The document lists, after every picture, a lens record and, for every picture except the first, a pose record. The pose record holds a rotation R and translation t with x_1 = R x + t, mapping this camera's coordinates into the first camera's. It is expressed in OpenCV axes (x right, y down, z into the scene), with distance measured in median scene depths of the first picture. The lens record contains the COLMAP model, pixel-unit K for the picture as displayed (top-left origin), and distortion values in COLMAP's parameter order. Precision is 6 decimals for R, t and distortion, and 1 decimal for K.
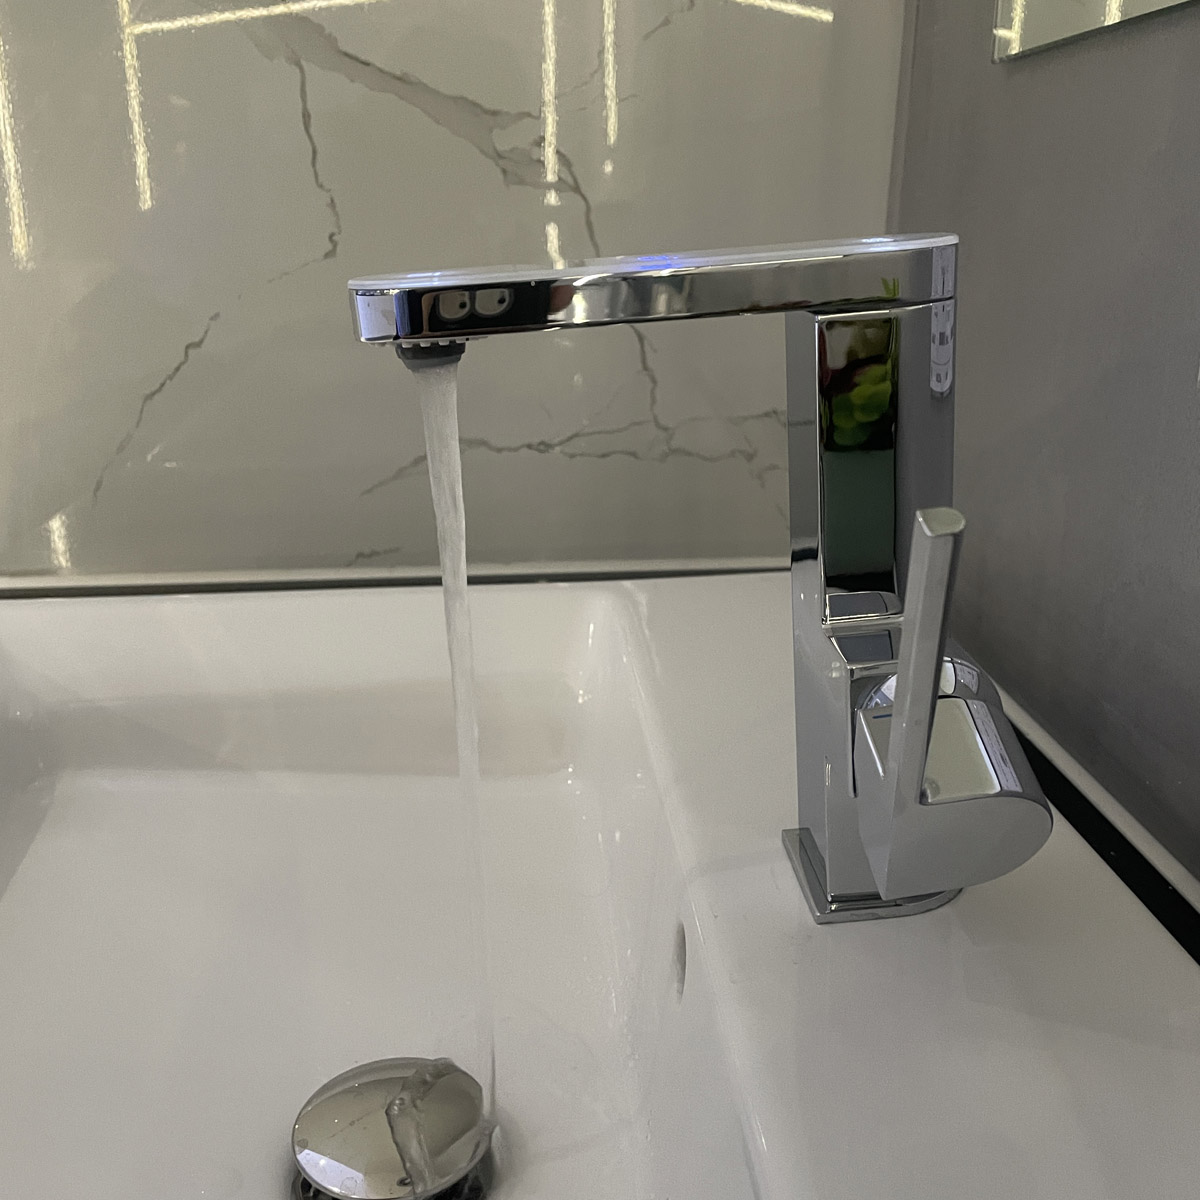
lens RADIAL K [[1225.9, 0, 600.0], [0, 1225.9, 600.0], [0, 0, 1]] dist [0.069792, -0.108293]
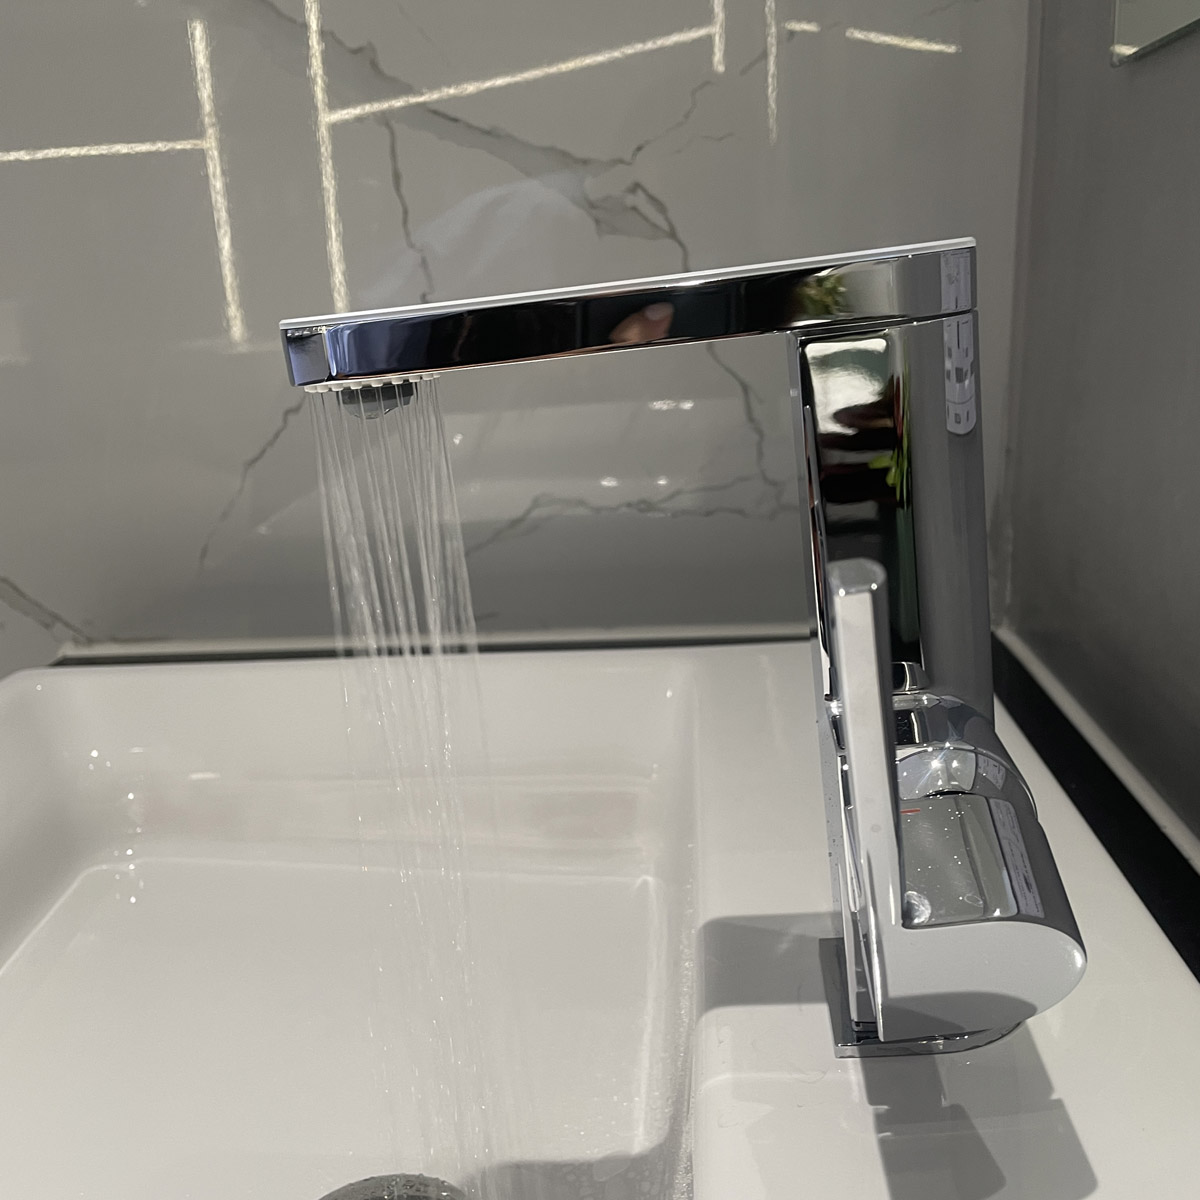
lens RADIAL K [[1233.4, 0, 601.8], [0, 1233.4, 622.2], [0, 0, 1]] dist [0.009971, 0.002708]
pose [[0.988160, -0.003738, -0.153379, 0.072996], [-0.001484, 0.999424, -0.033915, -0.003026], [0.153417, 0.033741, 0.987585, 0.064541]]
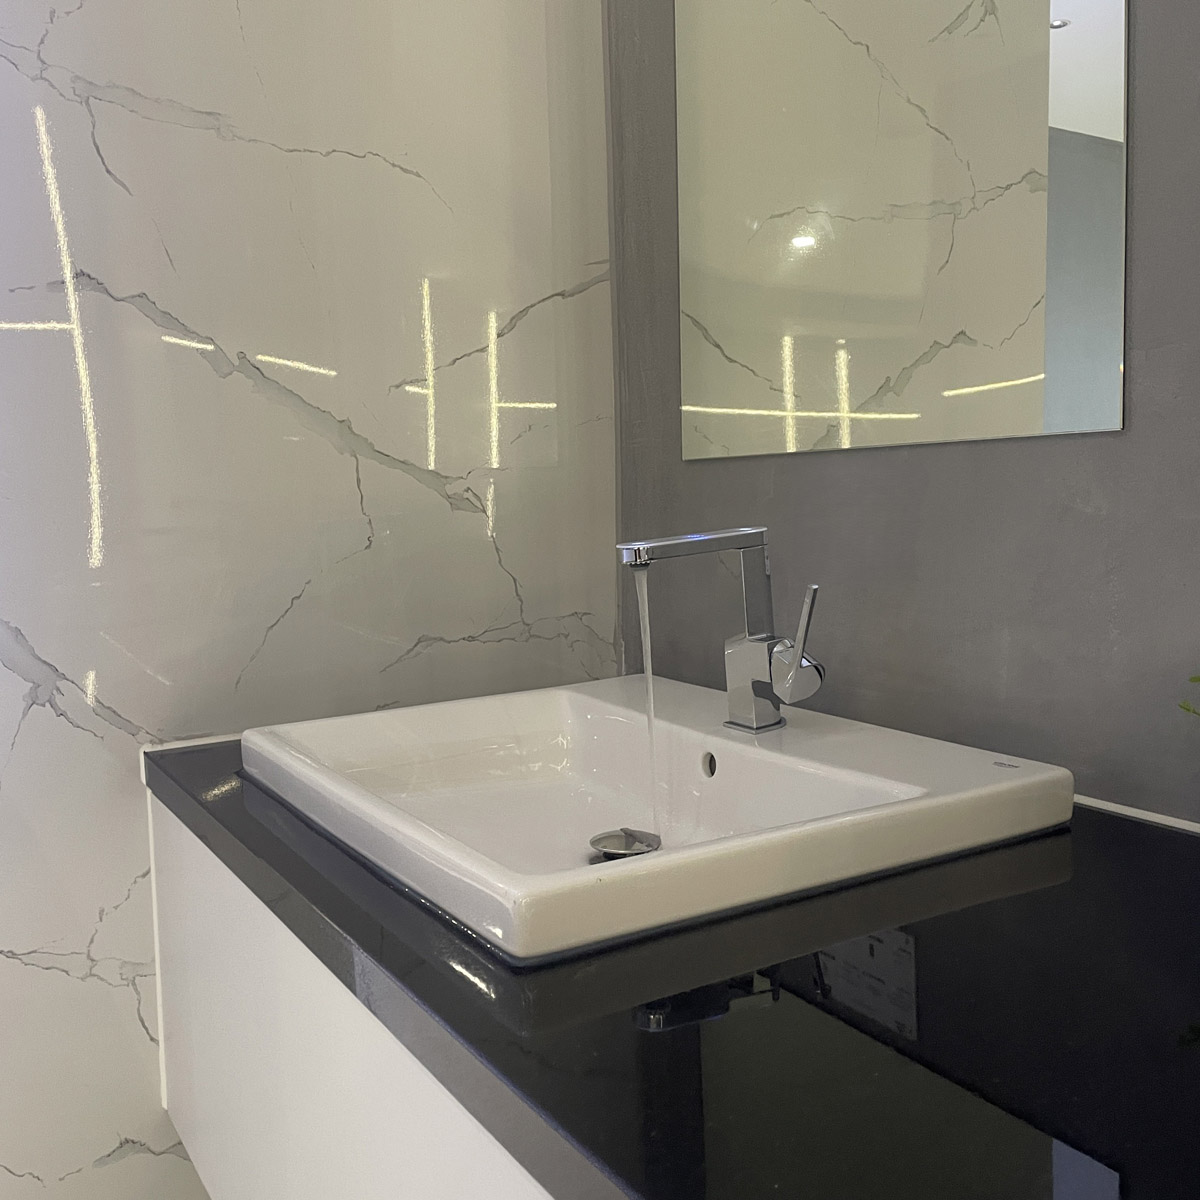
lens RADIAL K [[1225.9, 0, 600.0], [0, 1225.9, 600.0], [0, 0, 1]] dist [0.069792, -0.108293]
pose [[0.886861, -0.063808, 0.457610, -0.800907], [0.165237, 0.968718, -0.185157, 0.221109], [-0.431480, 0.239823, 0.869661, -0.826957]]
